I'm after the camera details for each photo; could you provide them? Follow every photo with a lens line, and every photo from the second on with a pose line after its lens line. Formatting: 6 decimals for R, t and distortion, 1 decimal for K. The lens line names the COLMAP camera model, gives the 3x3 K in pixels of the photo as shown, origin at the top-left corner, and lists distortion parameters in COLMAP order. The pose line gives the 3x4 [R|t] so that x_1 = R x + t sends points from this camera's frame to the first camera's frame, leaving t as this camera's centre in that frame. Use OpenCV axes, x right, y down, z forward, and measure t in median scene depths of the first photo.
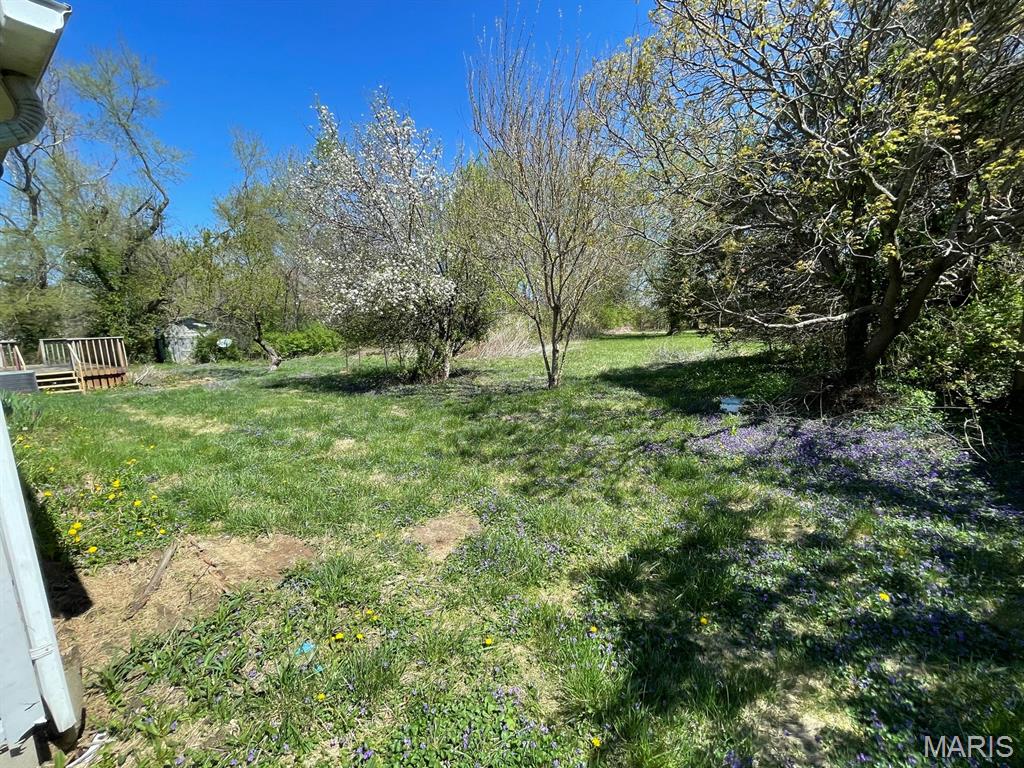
lens RADIAL K [[414.2, 0, 510.6], [0, 414.2, 390.3], [0, 0, 1]] dist [-0.000899, 0.000264]
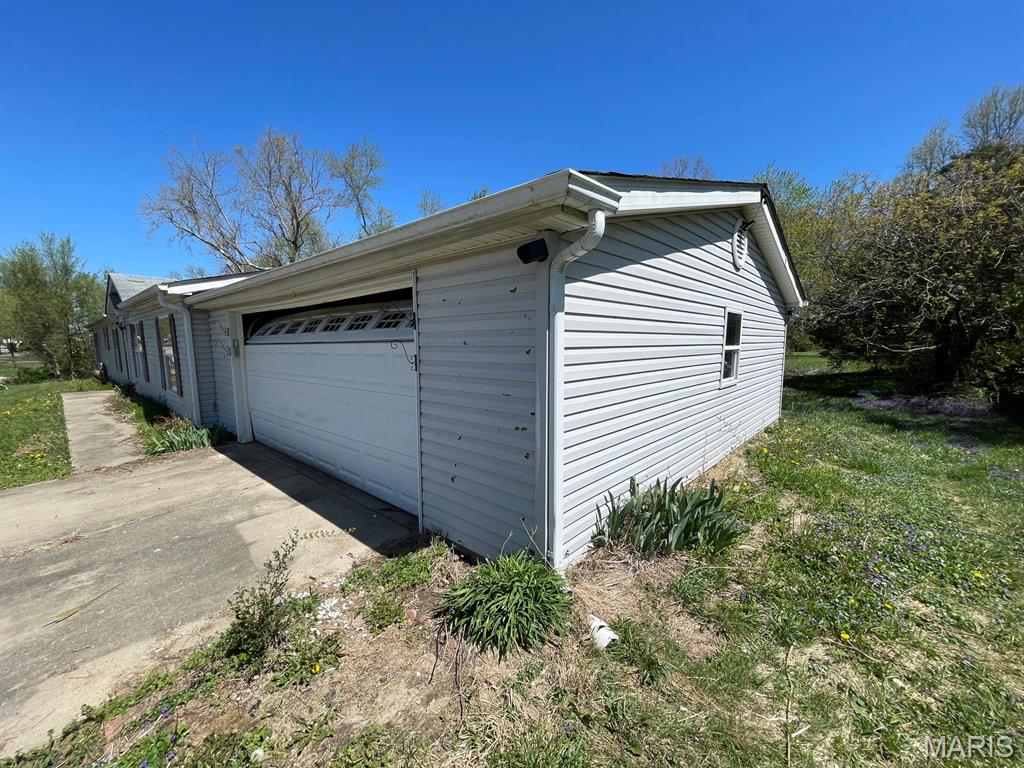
lens RADIAL K [[414.2, 0, 510.6], [0, 414.2, 390.3], [0, 0, 1]] dist [-0.000899, 0.000264]
pose [[0.993501, 0.028954, -0.110075, -0.390135], [-0.033962, 0.998459, -0.043889, 0.073800], [0.108635, 0.047342, 0.992954, -0.467806]]
